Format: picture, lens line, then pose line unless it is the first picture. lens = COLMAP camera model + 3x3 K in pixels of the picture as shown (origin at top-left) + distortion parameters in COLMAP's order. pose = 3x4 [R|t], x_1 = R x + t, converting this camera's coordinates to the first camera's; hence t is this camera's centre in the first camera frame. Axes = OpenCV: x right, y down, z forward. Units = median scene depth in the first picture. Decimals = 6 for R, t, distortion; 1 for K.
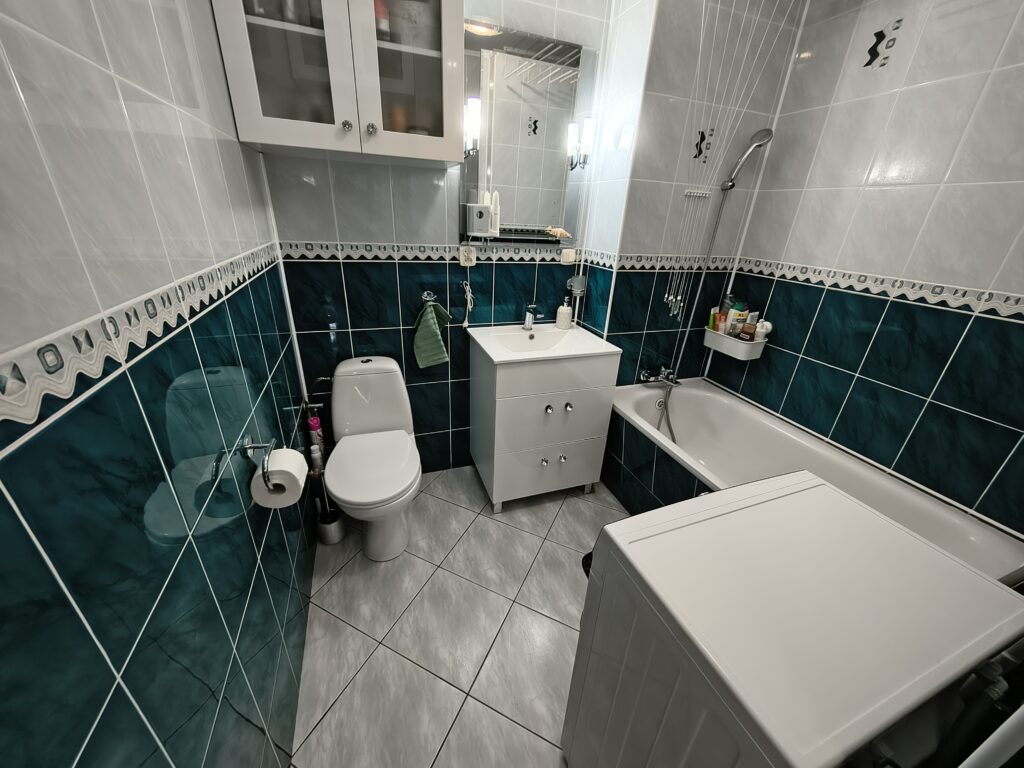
lens RADIAL K [[383.1, 0, 511.8], [0, 383.1, 380.7], [0, 0, 1]] dist [-0.000409, -0.000235]
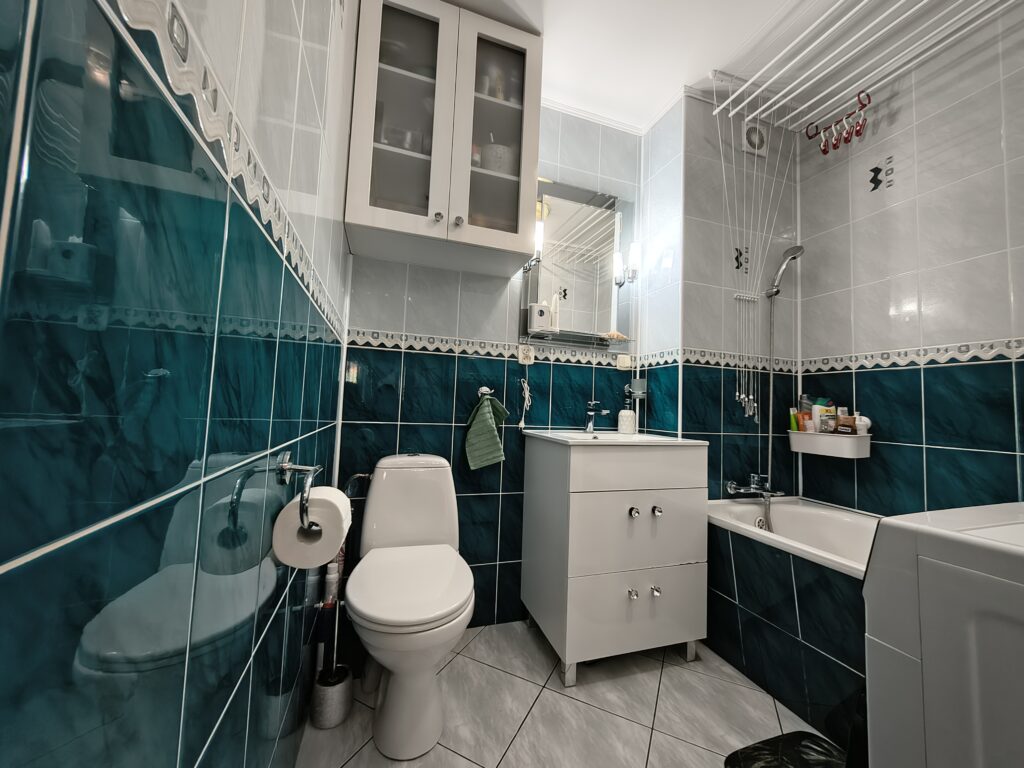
lens RADIAL K [[383.1, 0, 511.8], [0, 383.1, 380.7], [0, 0, 1]] dist [-0.000409, -0.000235]
pose [[0.999602, -0.010244, -0.026289, -0.125350], [-0.003123, 0.885868, -0.463926, 0.191606], [0.028041, 0.463824, 0.885484, 0.151258]]
